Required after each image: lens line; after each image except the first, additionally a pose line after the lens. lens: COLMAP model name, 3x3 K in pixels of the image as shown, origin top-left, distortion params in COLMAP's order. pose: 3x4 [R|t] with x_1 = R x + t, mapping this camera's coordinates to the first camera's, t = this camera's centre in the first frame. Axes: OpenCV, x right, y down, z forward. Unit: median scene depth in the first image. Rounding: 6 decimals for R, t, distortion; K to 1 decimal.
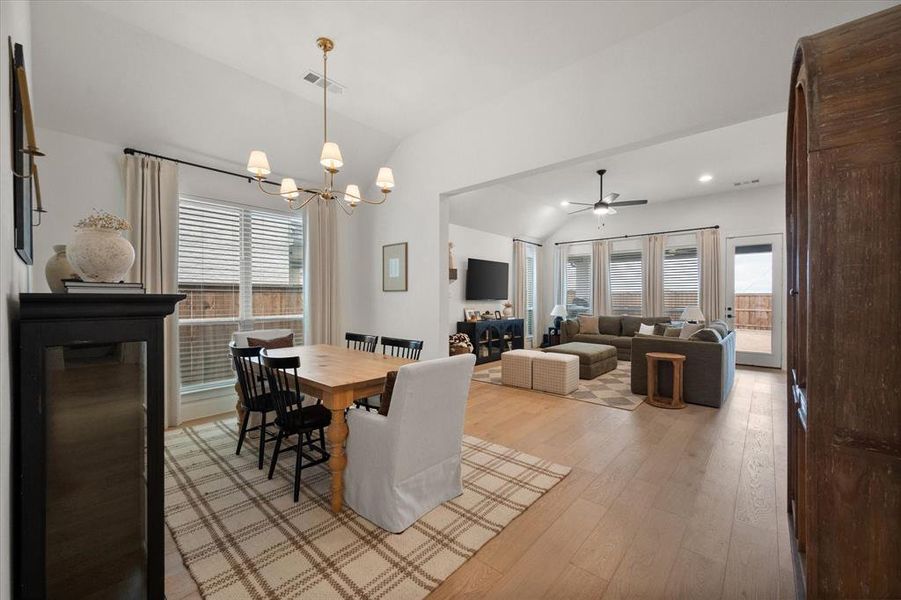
lens RADIAL K [[357.6, 0, 448.6], [0, 357.6, 302.7], [0, 0, 1]] dist [-0.001299, 0.000539]
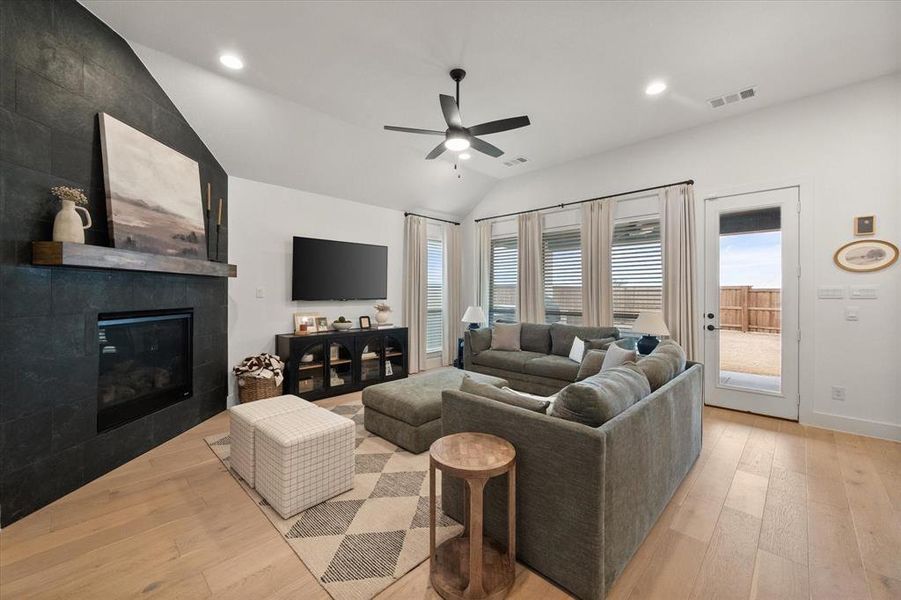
lens RADIAL K [[357.6, 0, 449.9], [0, 357.6, 295.5], [0, 0, 1]] dist [-0.001299, 0.000539]
pose [[0.998911, -0.001157, -0.046636, 0.384623], [0.000786, 0.999968, -0.007976, -0.013056], [0.046644, 0.007931, 0.998880, 0.385776]]
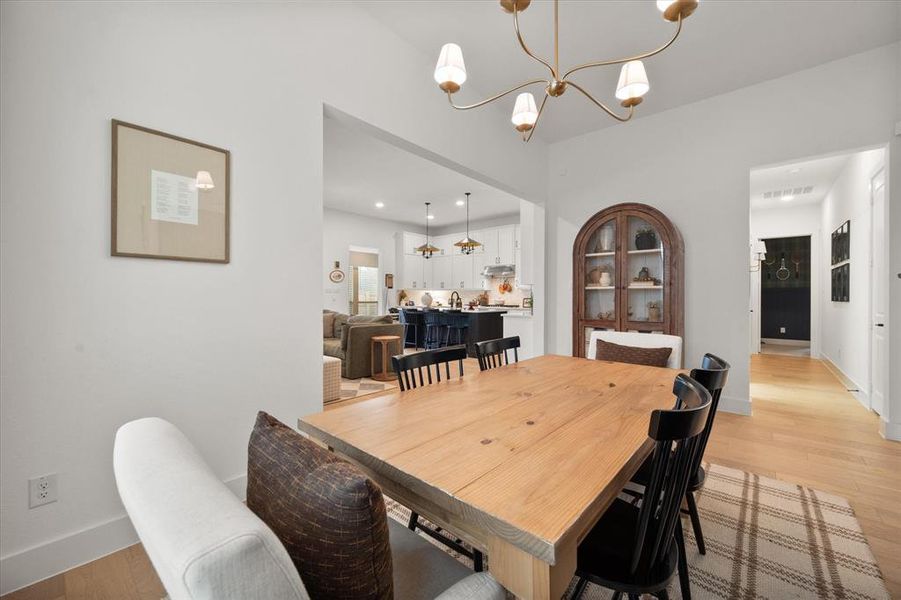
lens RADIAL K [[357.6, 0, 452.2], [0, 357.6, 293.1], [0, 0, 1]] dist [-0.001299, 0.000539]
pose [[-0.016628, 0.010254, 0.999809, -0.386775], [0.011686, 0.999881, -0.010061, 0.008363], [-0.999793, 0.011516, -0.016746, 0.508025]]
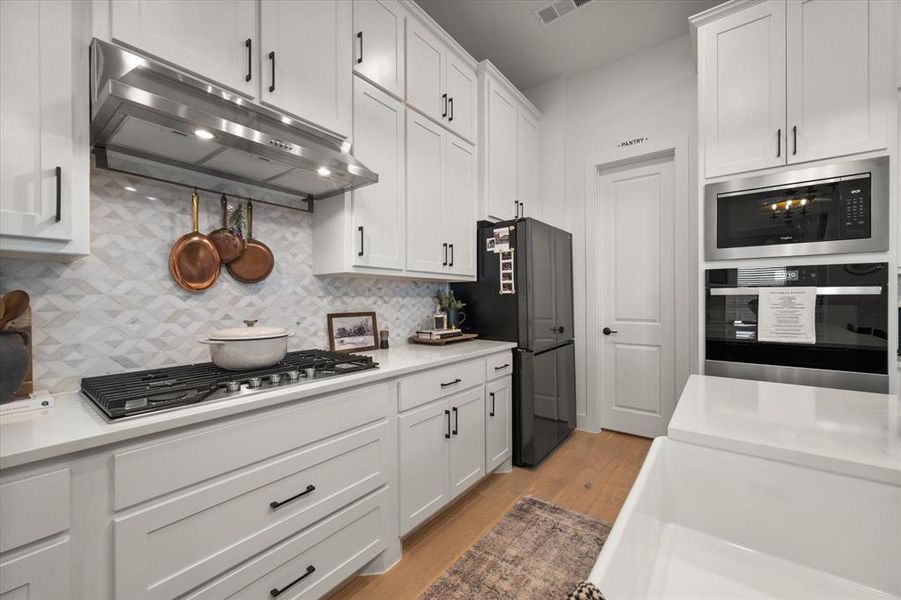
lens RADIAL K [[357.6, 0, 451.4], [0, 357.6, 299.2], [0, 0, 1]] dist [-0.001299, 0.000539]
pose [[-0.996956, 0.003209, -0.077902, 0.927130], [0.002148, 0.999904, 0.013703, 0.000224], [0.077938, 0.013494, -0.996867, 0.521163]]
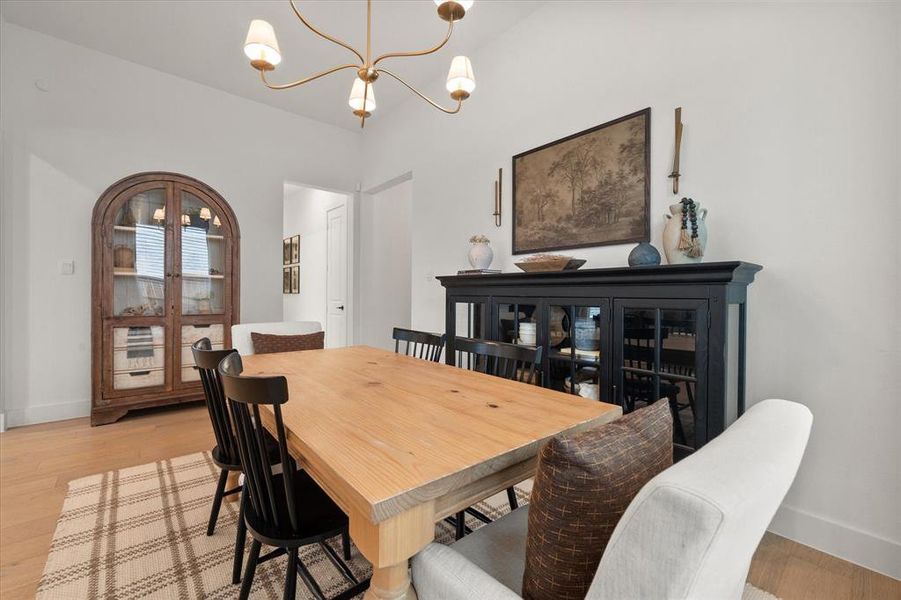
lens RADIAL K [[363.3, 0, 451.5], [0, 363.3, 303.5], [0, 0, 1]] dist [-0.002509, -0.000387]
pose [[-0.992135, -0.016115, 0.124129, -0.238628], [-0.010759, 0.998987, 0.043702, 0.009986], [-0.124708, 0.042023, -0.991303, 0.672885]]
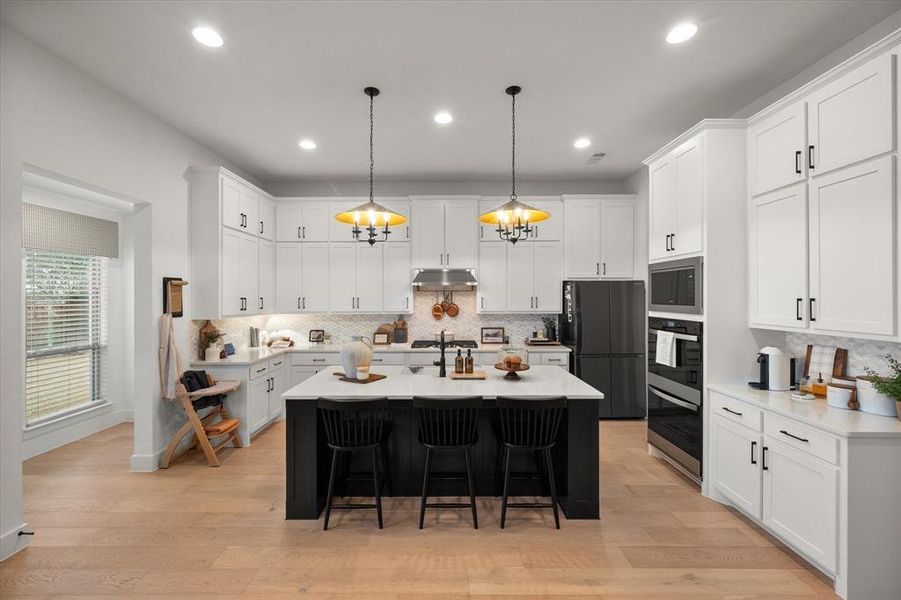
lens RADIAL K [[357.6, 0, 447.3], [0, 357.6, 296.5], [0, 0, 1]] dist [-0.001299, 0.000539]
pose [[-0.665927, 0.000328, 0.746017, 0.458170], [0.010797, 0.999899, 0.009198, -0.061494], [-0.745939, 0.014180, -0.665863, 0.799580]]
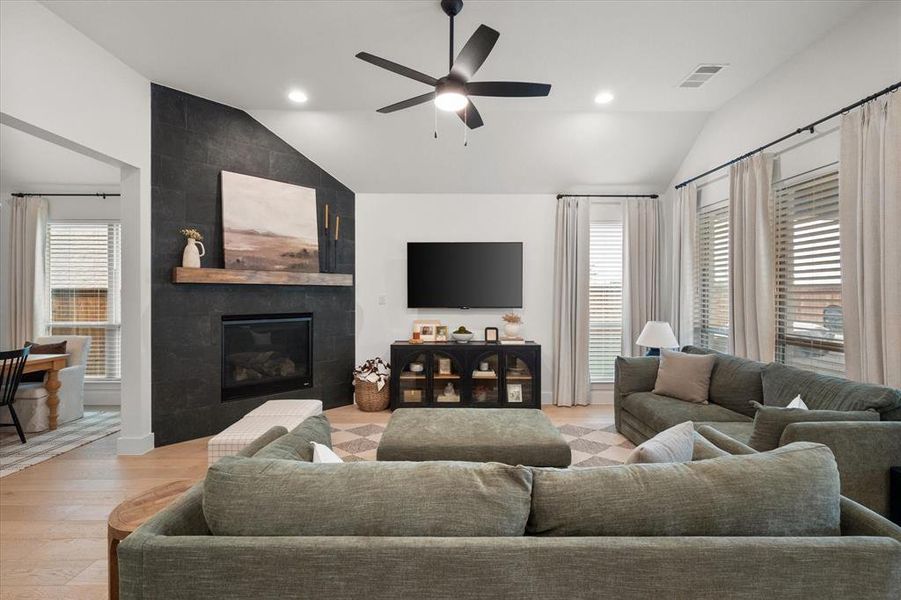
lens RADIAL K [[401.6, 0, 451.9], [0, 401.6, 300.6], [0, 0, 1]] dist [-0.005393, 0.000066]
pose [[0.672076, 0.010322, -0.740410, 0.666839], [-0.010727, 0.999934, 0.004204, -0.026257], [0.740404, 0.005117, 0.672142, 0.605034]]
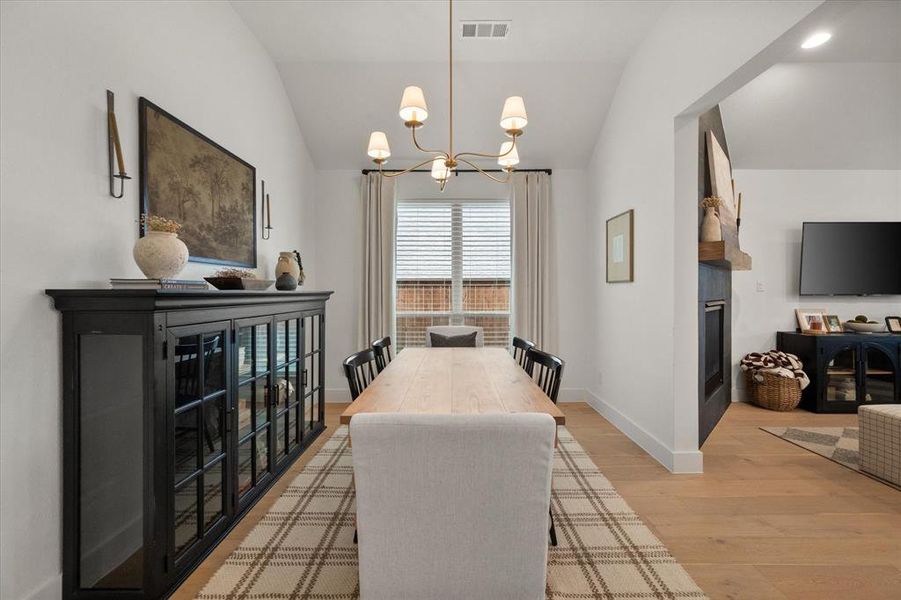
lens RADIAL K [[357.6, 0, 451.9], [0, 357.6, 295.1], [0, 0, 1]] dist [-0.001299, 0.000539]
pose [[0.668980, 0.006587, -0.743252, 0.108413], [-0.008864, 0.999960, 0.000885, -0.003678], [0.743228, 0.005996, 0.669011, 0.205541]]
